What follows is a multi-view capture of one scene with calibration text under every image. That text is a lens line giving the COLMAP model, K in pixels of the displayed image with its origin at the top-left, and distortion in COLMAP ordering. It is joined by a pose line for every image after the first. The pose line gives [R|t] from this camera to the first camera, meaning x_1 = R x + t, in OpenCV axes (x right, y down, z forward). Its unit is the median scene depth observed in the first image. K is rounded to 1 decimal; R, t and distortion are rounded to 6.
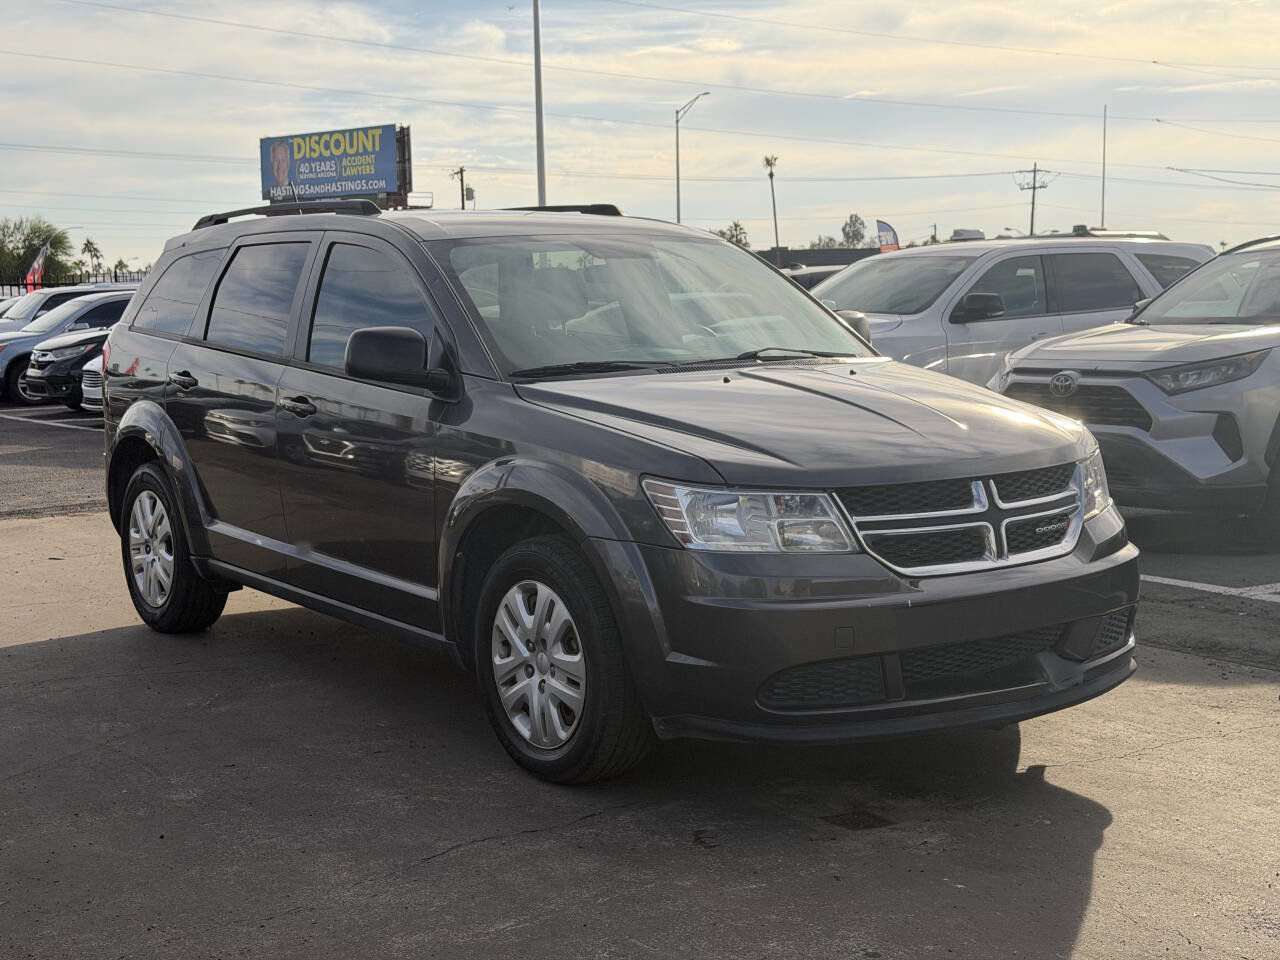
lens RADIAL K [[1770.7, 0, 649.1], [0, 1770.7, 502.1], [0, 0, 1]] dist [0.161831, -0.270508]
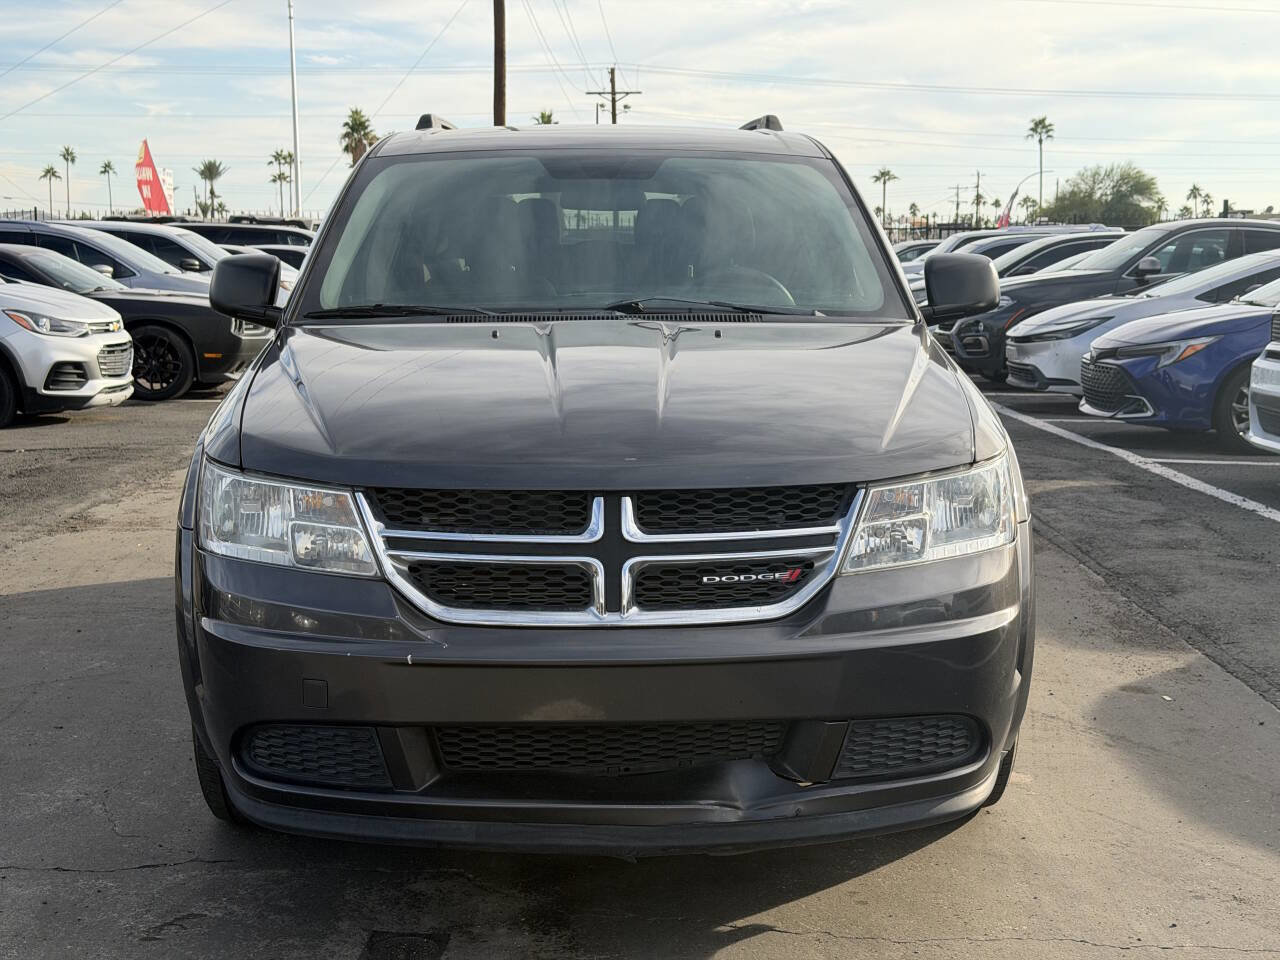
lens RADIAL K [[1770.7, 0, 649.1], [0, 1770.7, 502.1], [0, 0, 1]] dist [0.161831, -0.270508]
pose [[0.828690, 0.097643, -0.551124, 0.465110], [-0.081506, 0.995221, 0.053768, -0.038708], [0.553741, 0.000362, 0.832689, 0.357762]]
